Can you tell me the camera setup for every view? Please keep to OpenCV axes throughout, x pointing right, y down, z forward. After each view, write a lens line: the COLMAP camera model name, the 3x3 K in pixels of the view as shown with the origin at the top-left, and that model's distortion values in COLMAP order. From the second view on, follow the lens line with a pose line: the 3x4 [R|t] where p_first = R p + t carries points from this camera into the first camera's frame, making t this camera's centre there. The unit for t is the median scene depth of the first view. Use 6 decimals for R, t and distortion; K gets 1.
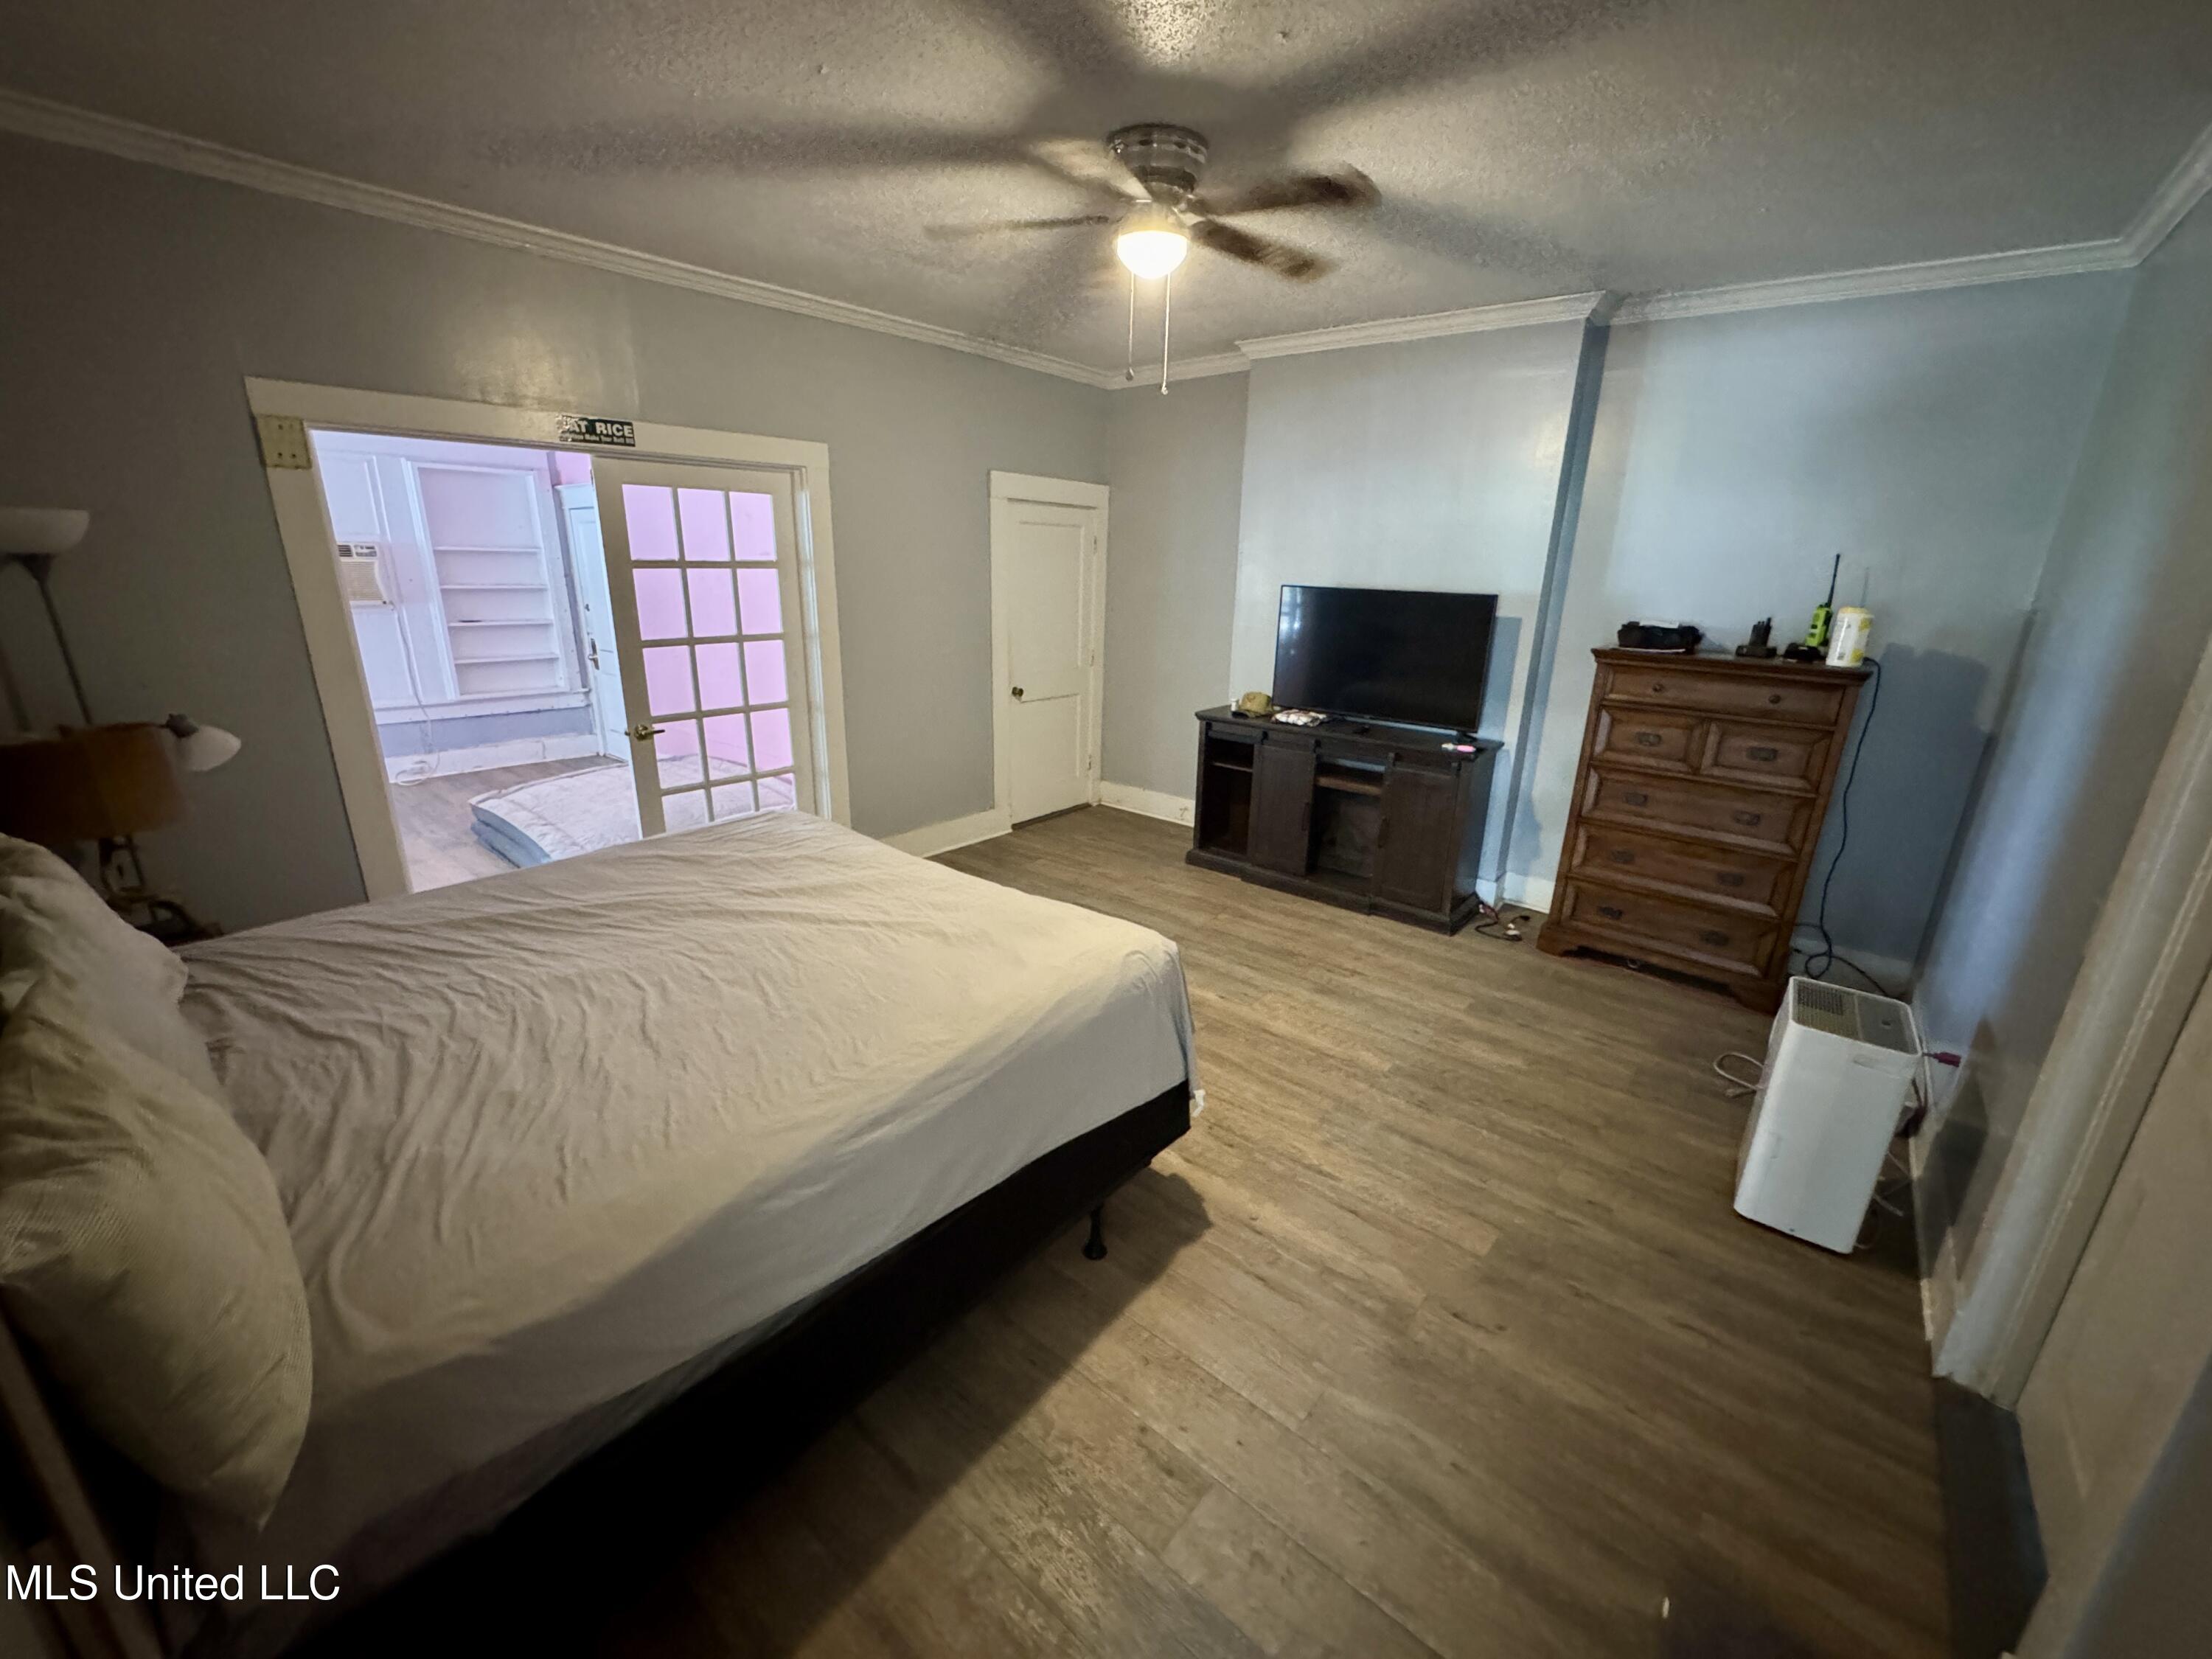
lens RADIAL K [[888.6, 0, 1101.0], [0, 888.6, 832.0], [0, 0, 1]] dist [-0.002898, -0.000419]
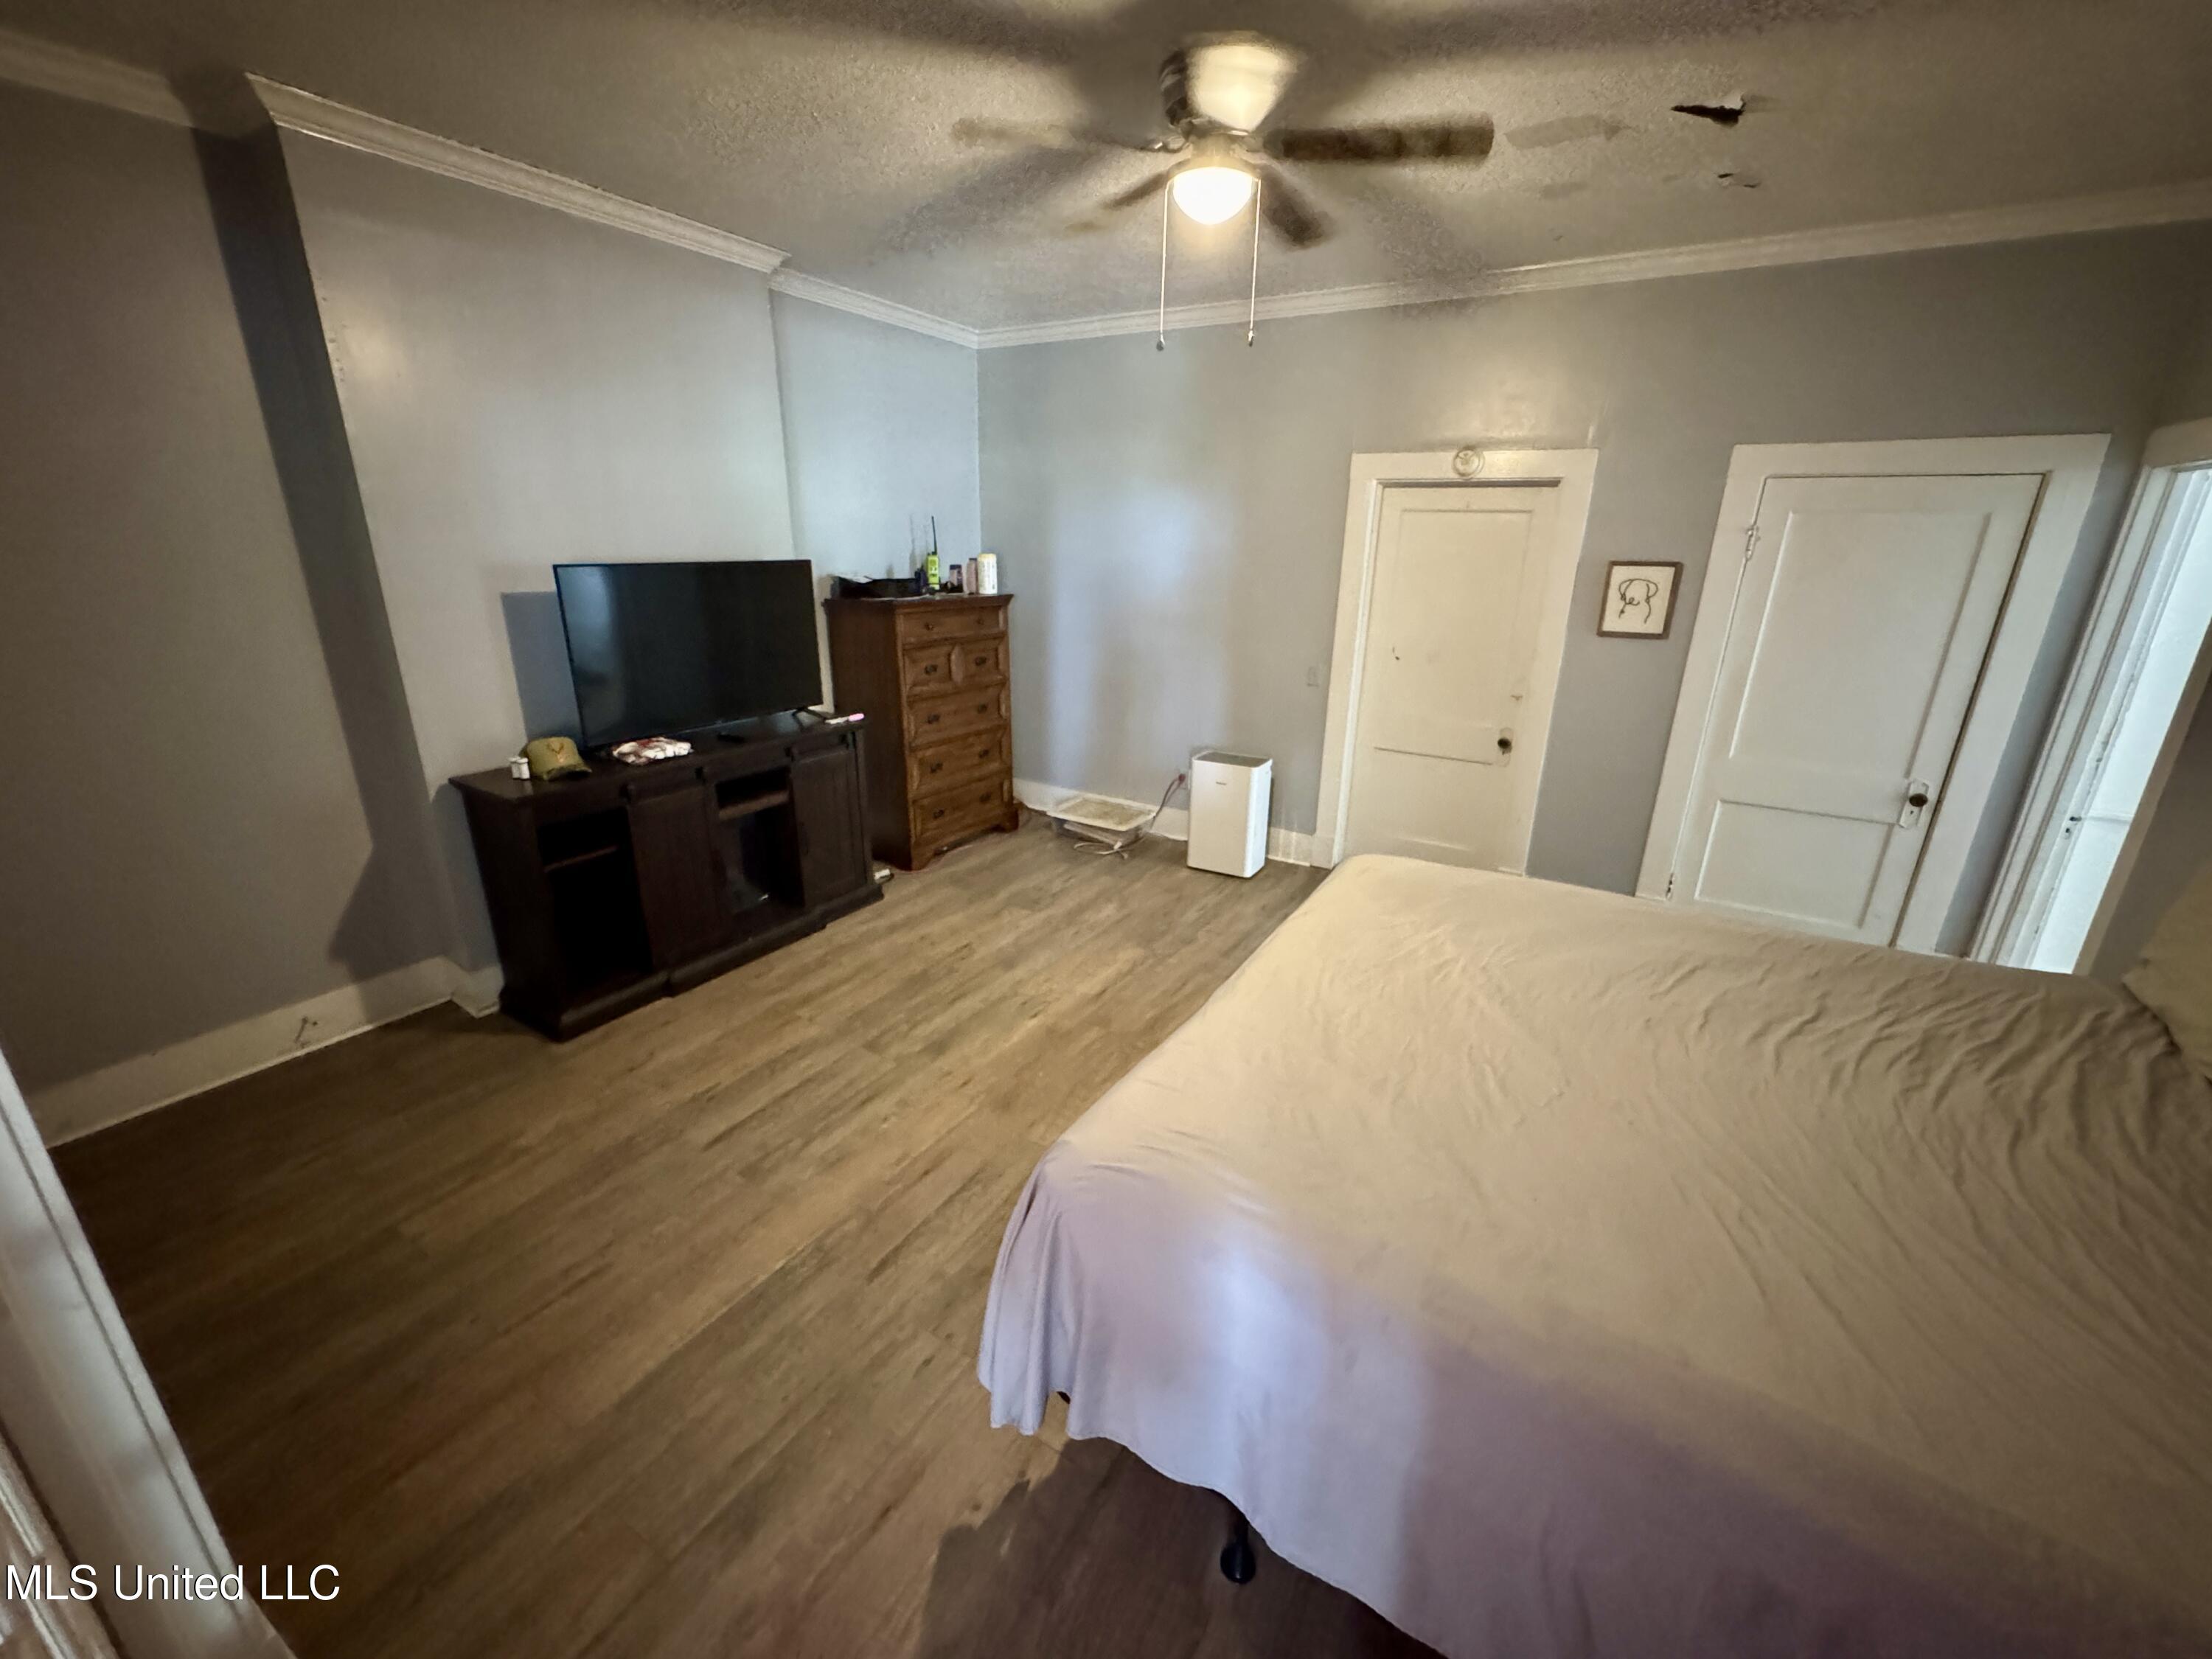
lens RADIAL K [[888.6, 0, 1102.3], [0, 888.6, 830.7], [0, 0, 1]] dist [-0.002898, -0.000419]
pose [[-0.132274, -0.343642, 0.929738, -0.641804], [0.278656, 0.887260, 0.367587, -0.293628], [-0.951238, 0.307699, -0.021603, 0.866890]]
